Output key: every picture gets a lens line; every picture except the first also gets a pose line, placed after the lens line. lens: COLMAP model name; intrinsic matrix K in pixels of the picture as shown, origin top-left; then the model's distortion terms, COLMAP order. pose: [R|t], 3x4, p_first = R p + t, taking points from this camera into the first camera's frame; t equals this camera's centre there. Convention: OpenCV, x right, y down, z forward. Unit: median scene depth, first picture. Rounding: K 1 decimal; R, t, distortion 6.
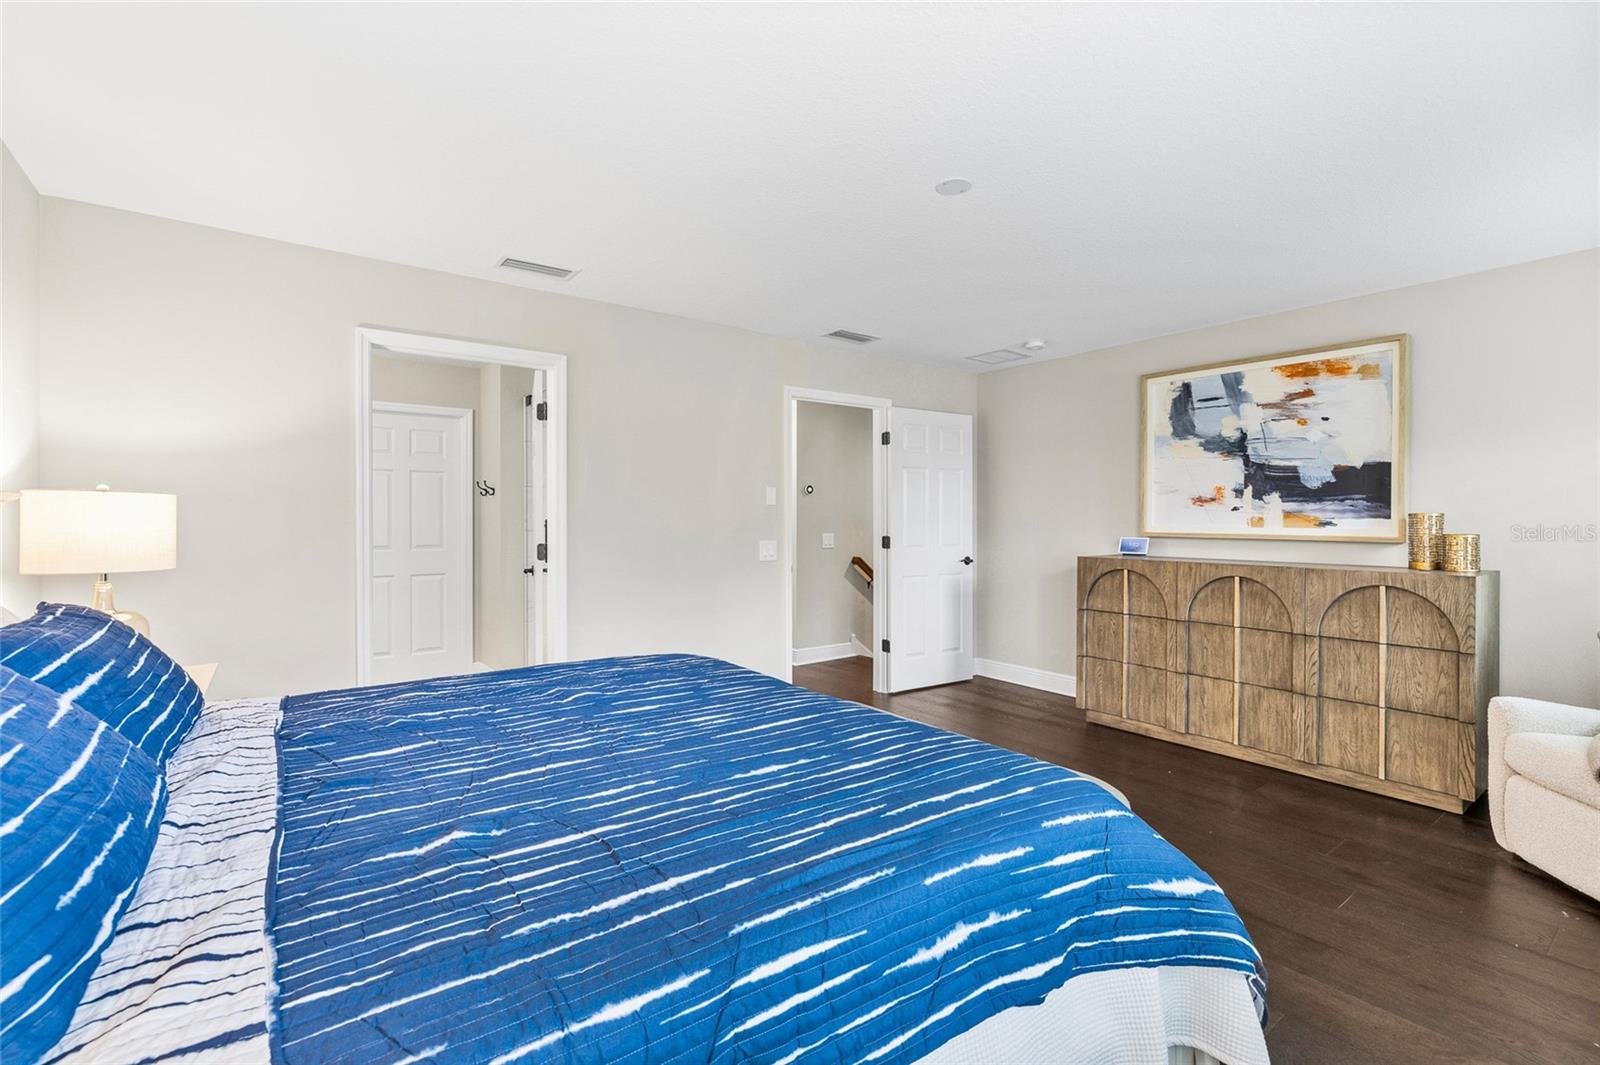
lens RADIAL K [[714.9, 0, 801.4], [0, 714.9, 524.0], [0, 0, 1]] dist [-0.010151, 0.002615]
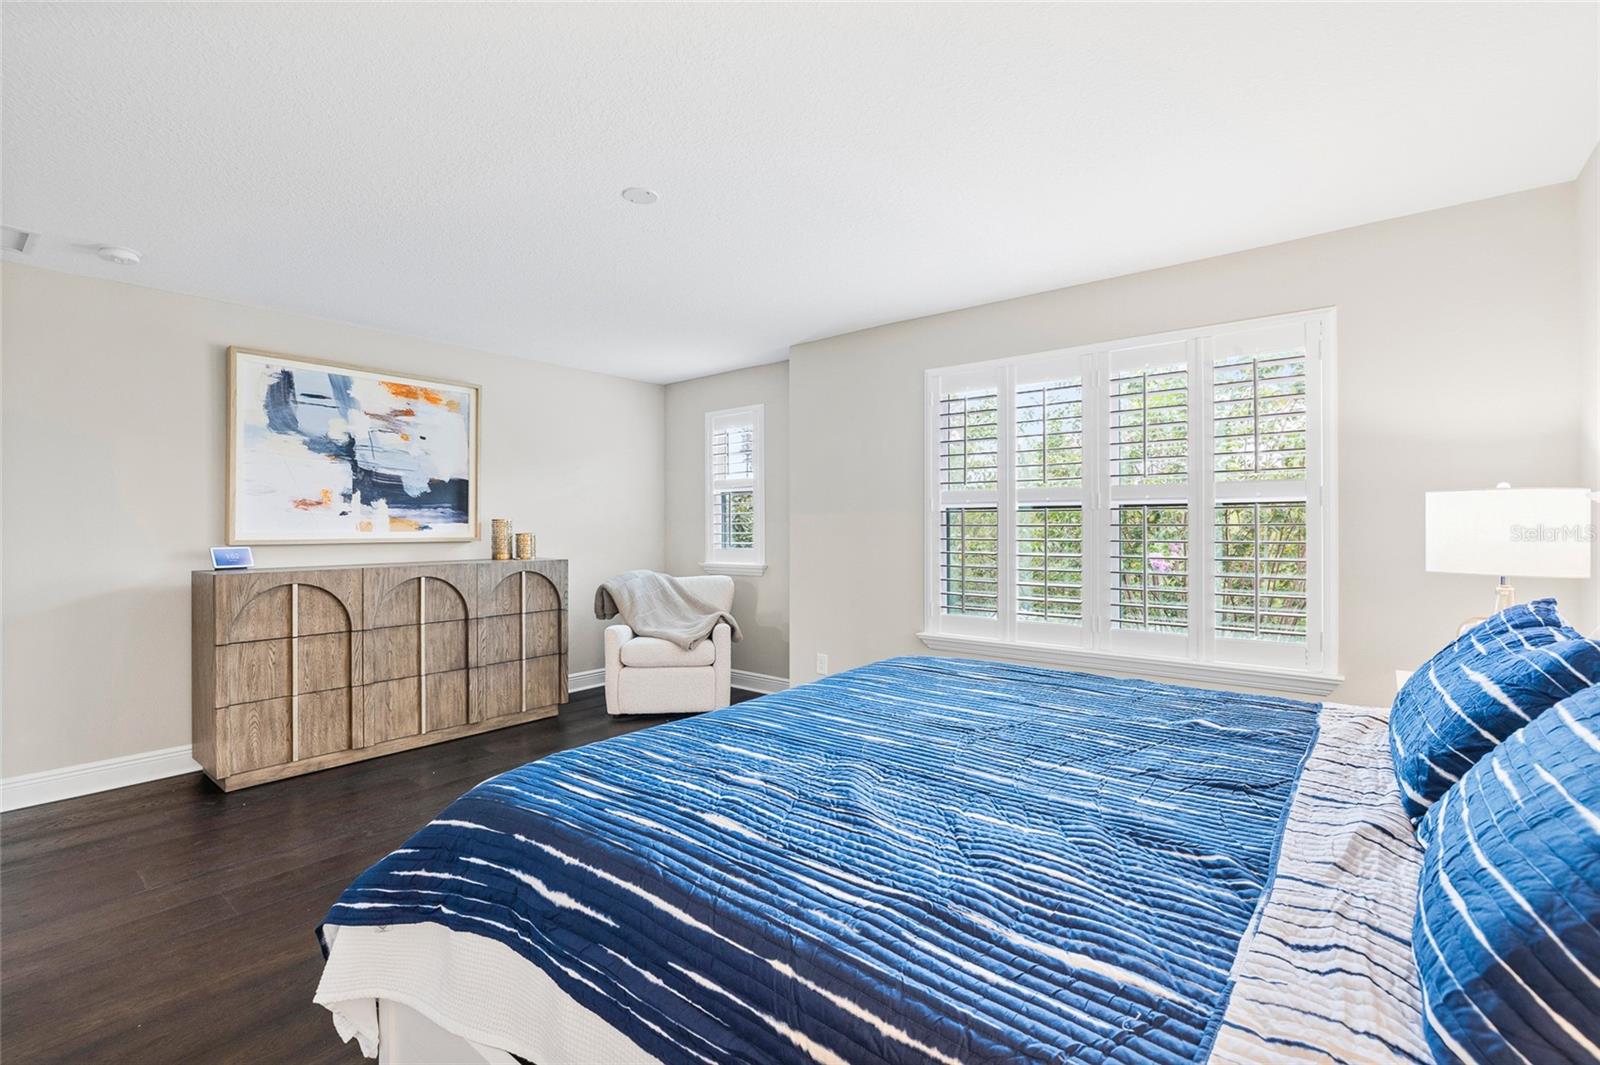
lens RADIAL K [[714.9, 0, 798.2], [0, 714.9, 524.3], [0, 0, 1]] dist [-0.010151, 0.002615]
pose [[-0.255535, -0.001882, 0.966798, -0.529779], [0.009875, 0.999941, 0.004556, -0.004584], [-0.966749, 0.010712, -0.255502, 0.669404]]
